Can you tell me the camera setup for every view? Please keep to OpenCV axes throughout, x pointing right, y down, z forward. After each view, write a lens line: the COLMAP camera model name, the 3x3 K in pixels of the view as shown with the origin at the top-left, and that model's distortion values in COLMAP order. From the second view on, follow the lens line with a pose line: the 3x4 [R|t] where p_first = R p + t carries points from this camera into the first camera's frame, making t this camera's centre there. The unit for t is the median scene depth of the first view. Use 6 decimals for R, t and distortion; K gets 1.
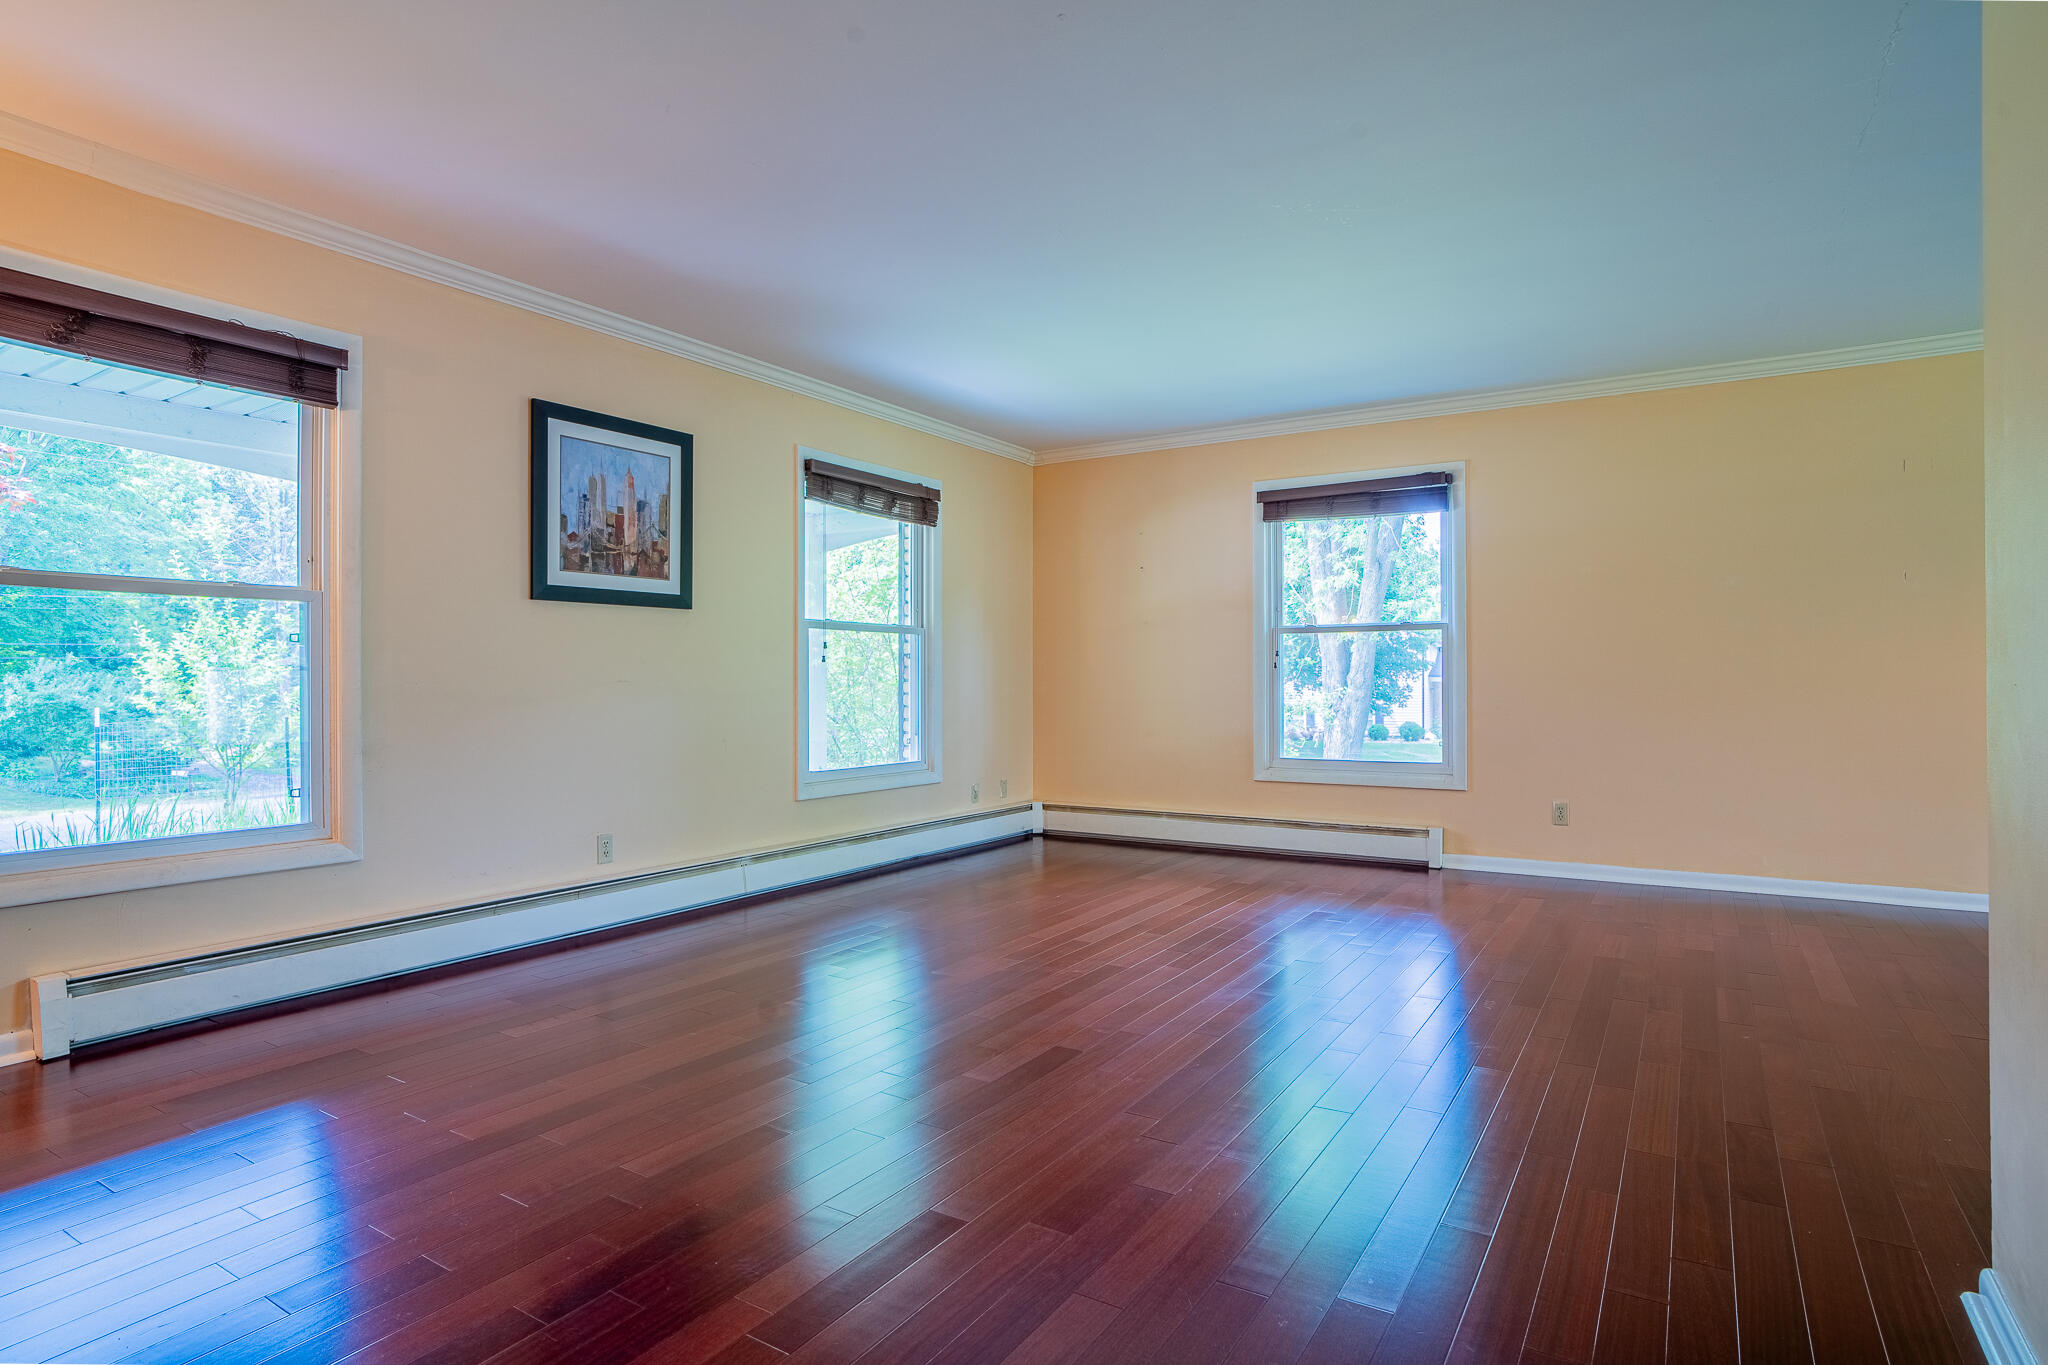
lens RADIAL K [[1083.3, 0, 1030.9], [0, 1083.3, 676.3], [0, 0, 1]] dist [-0.051264, 0.027998]
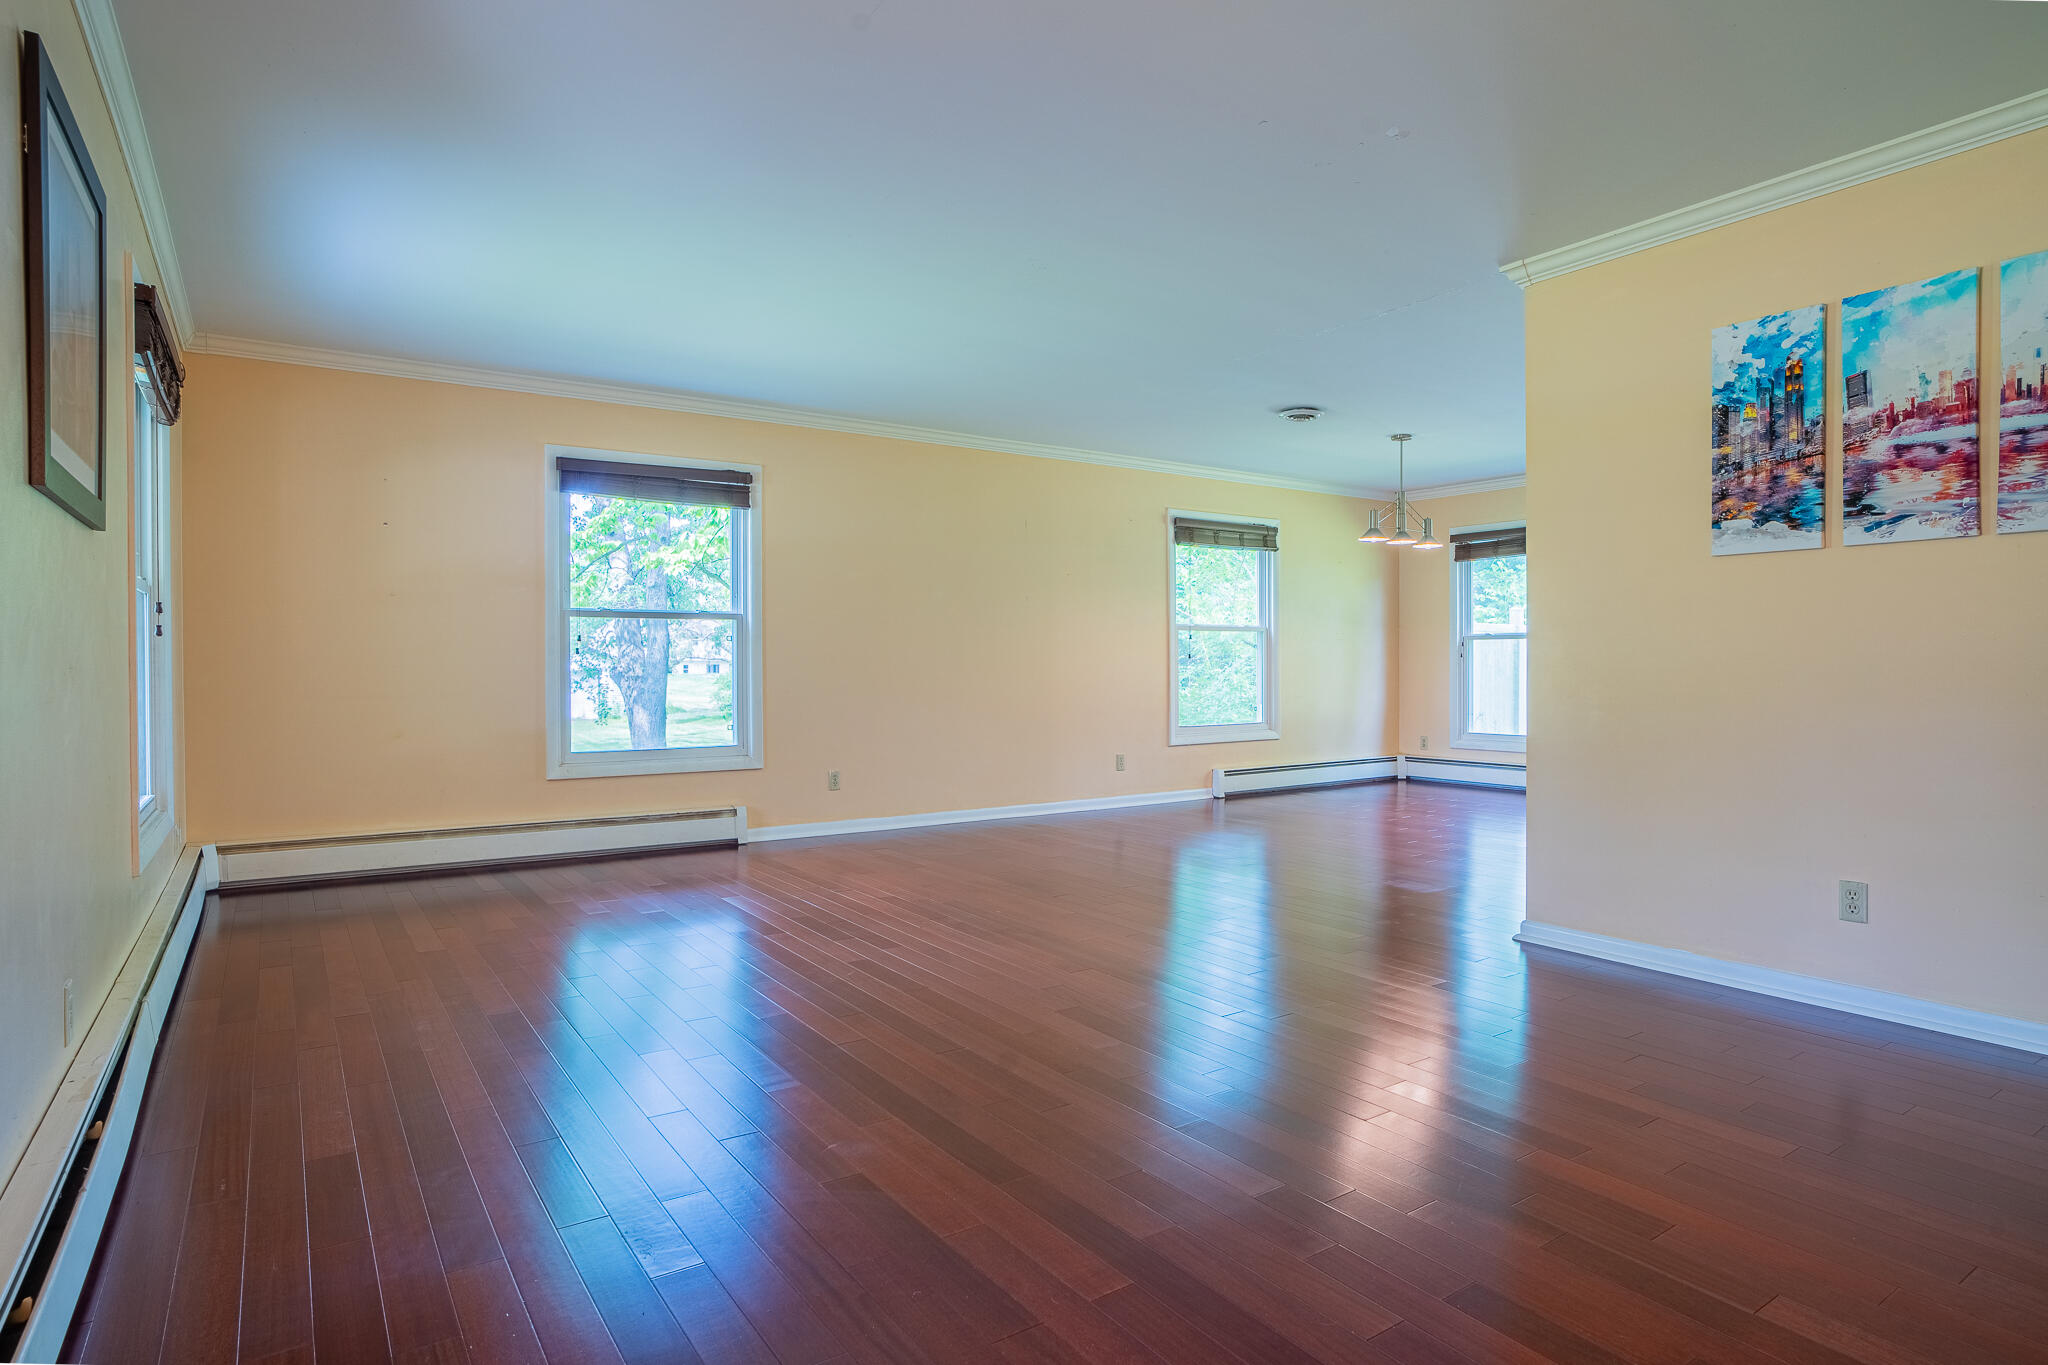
lens RADIAL K [[1083.3, 0, 1031.7], [0, 1083.3, 677.5], [0, 0, 1]] dist [-0.051264, 0.027998]
pose [[0.397533, -0.007269, 0.917559, -0.486981], [-0.003664, 0.999948, 0.009509, 0.002543], [-0.917581, -0.007142, 0.397486, 0.310935]]
